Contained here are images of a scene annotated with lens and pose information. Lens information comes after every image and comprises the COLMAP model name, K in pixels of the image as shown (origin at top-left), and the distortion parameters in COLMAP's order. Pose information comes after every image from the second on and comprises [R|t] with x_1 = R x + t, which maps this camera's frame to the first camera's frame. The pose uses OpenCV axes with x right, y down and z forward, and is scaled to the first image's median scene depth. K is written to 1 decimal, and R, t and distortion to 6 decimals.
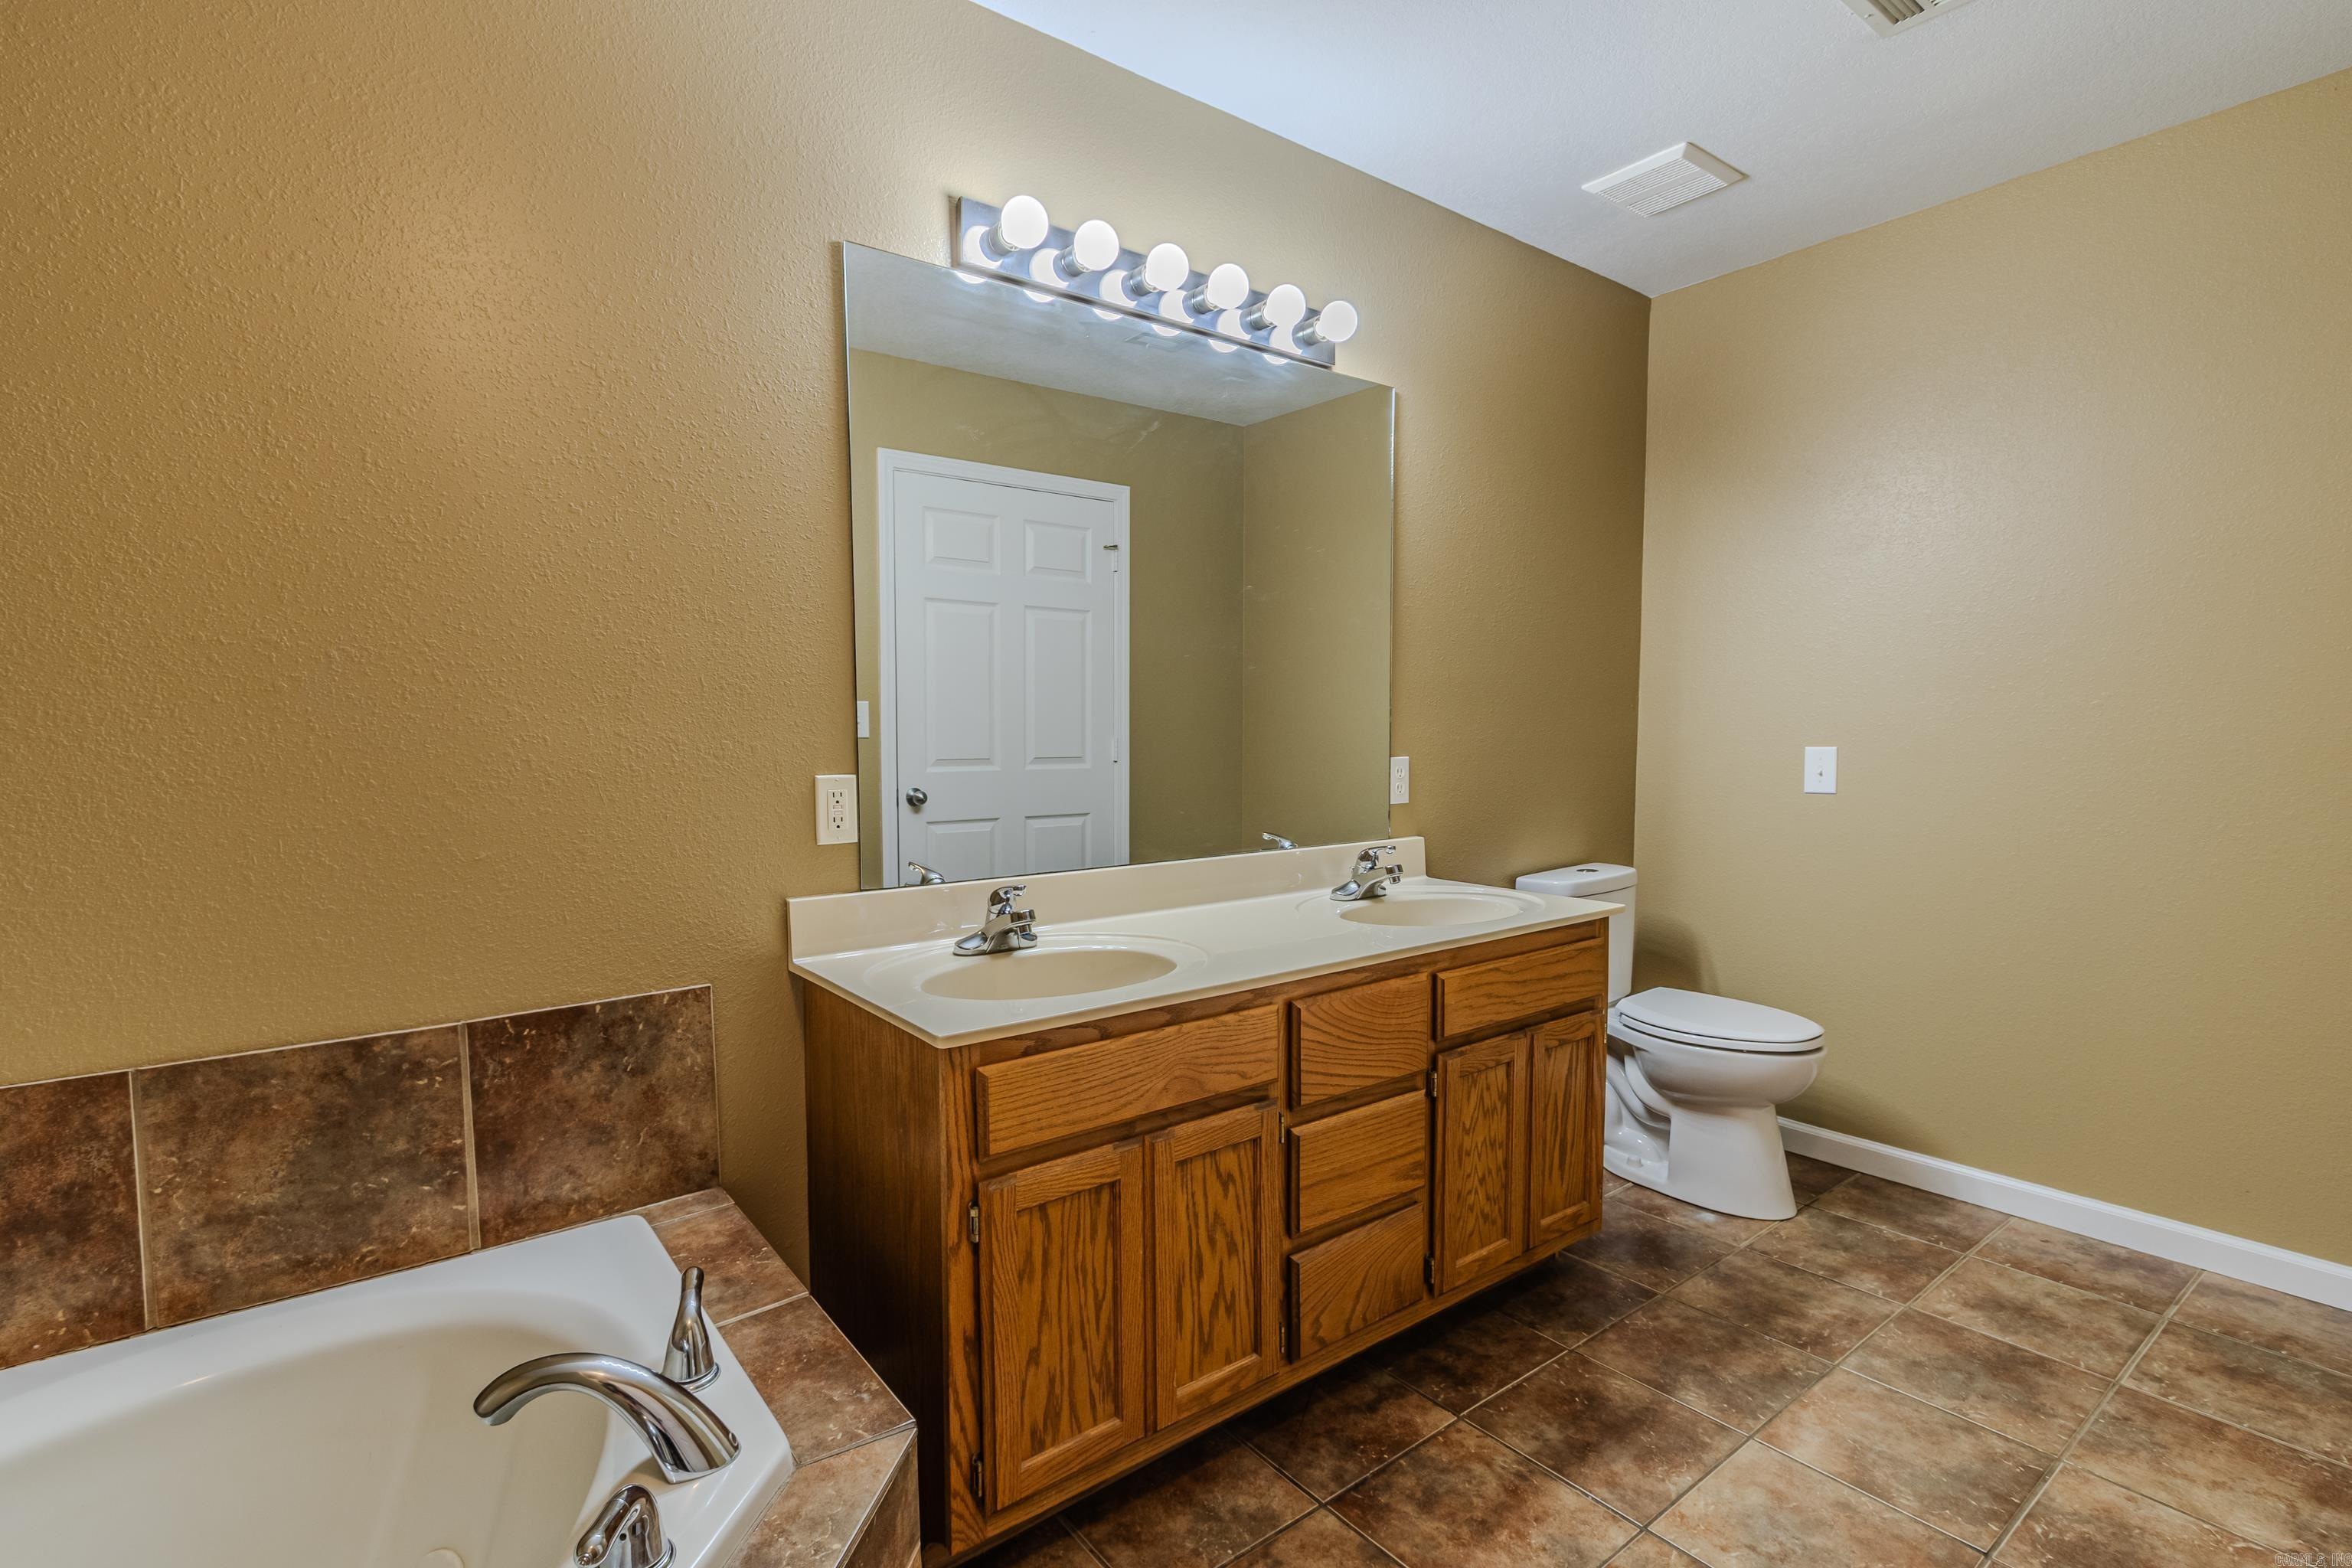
lens RADIAL K [[1079.4, 0, 1157.3], [0, 1079.4, 811.8], [0, 0, 1]] dist [0.002086, -0.000346]
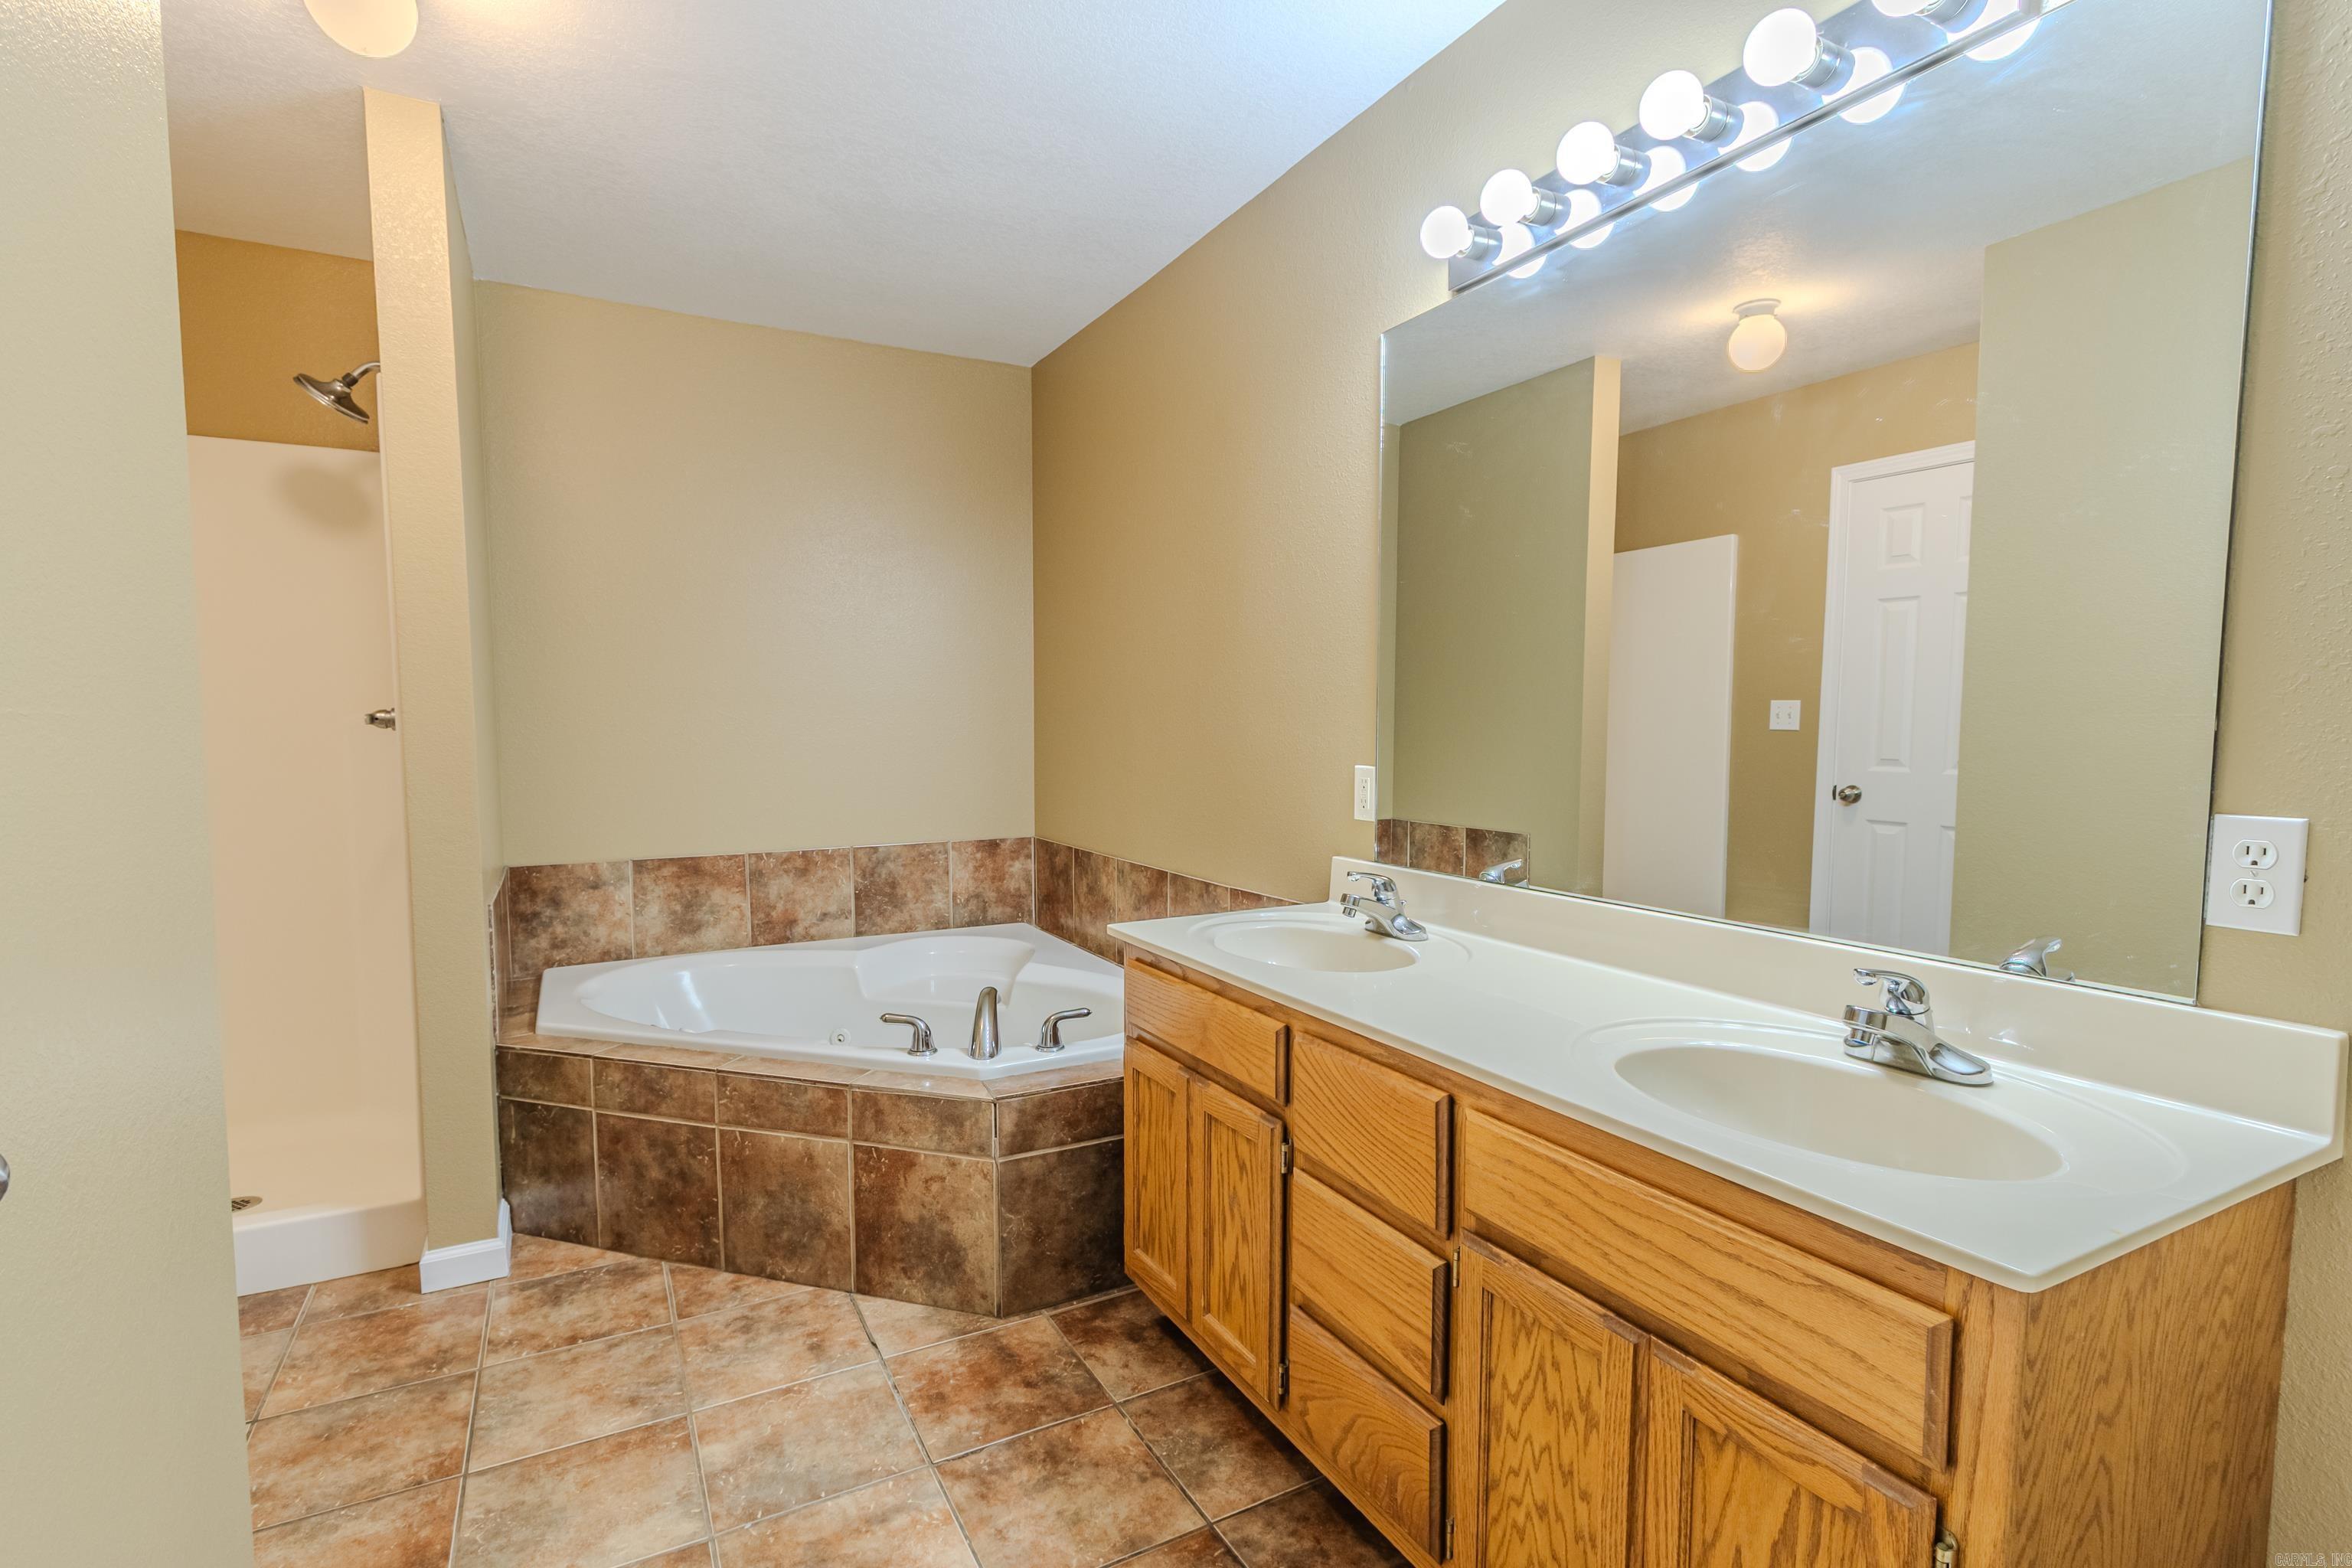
lens RADIAL K [[1079.4, 0, 1157.3], [0, 1079.4, 811.8], [0, 0, 1]] dist [0.002086, -0.000346]
pose [[-0.147843, 0.080341, -0.985742, 1.013662], [-0.082949, 0.992176, 0.093306, -0.086304], [0.985526, 0.095561, -0.140022, 0.964553]]
